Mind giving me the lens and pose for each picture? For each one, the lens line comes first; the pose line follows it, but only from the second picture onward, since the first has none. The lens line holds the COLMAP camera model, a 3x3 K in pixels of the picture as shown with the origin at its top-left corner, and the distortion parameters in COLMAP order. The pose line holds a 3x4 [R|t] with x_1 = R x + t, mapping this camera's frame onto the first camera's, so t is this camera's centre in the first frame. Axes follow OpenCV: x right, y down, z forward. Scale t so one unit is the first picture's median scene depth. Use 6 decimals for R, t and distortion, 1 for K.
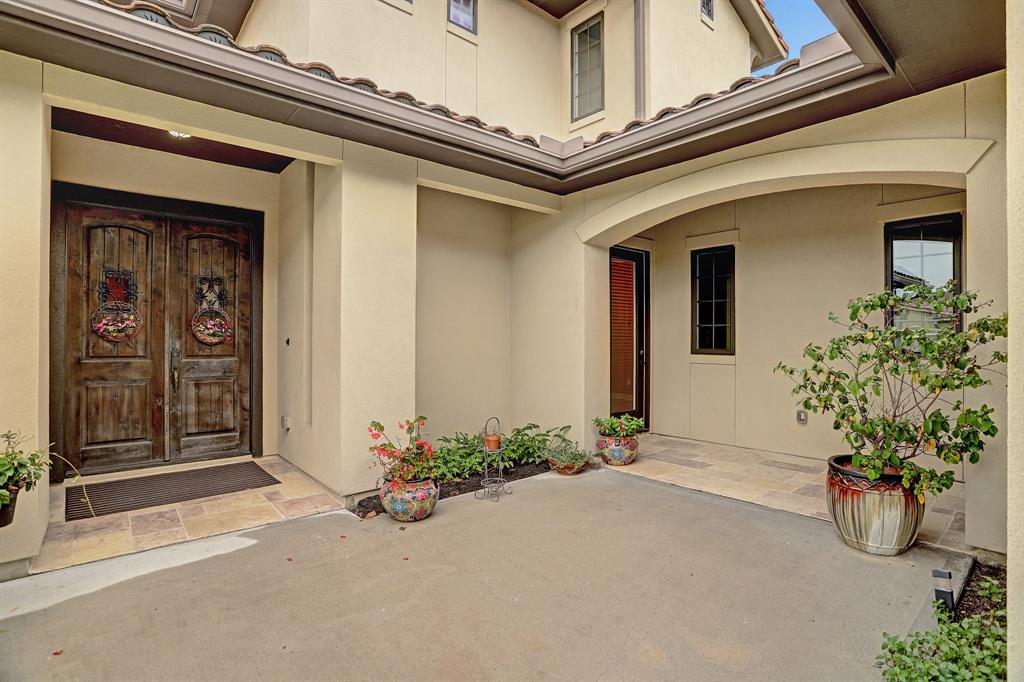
lens RADIAL K [[510.5, 0, 520.2], [0, 510.5, 334.3], [0, 0, 1]] dist [-0.070419, 0.030053]
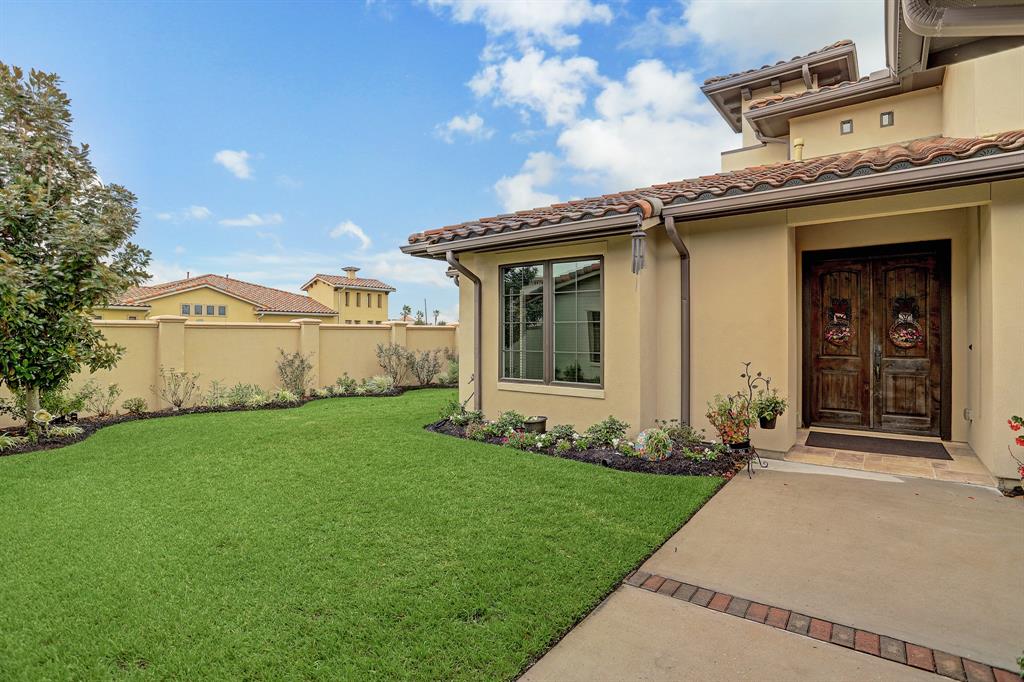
lens RADIAL K [[510.5, 0, 520.2], [0, 510.5, 334.3], [0, 0, 1]] dist [-0.070419, 0.030053]
pose [[0.227454, -0.005823, -0.973771, 0.446979], [0.009390, 0.999949, -0.003787, -0.021843], [0.973744, -0.008282, 0.227497, -0.311681]]
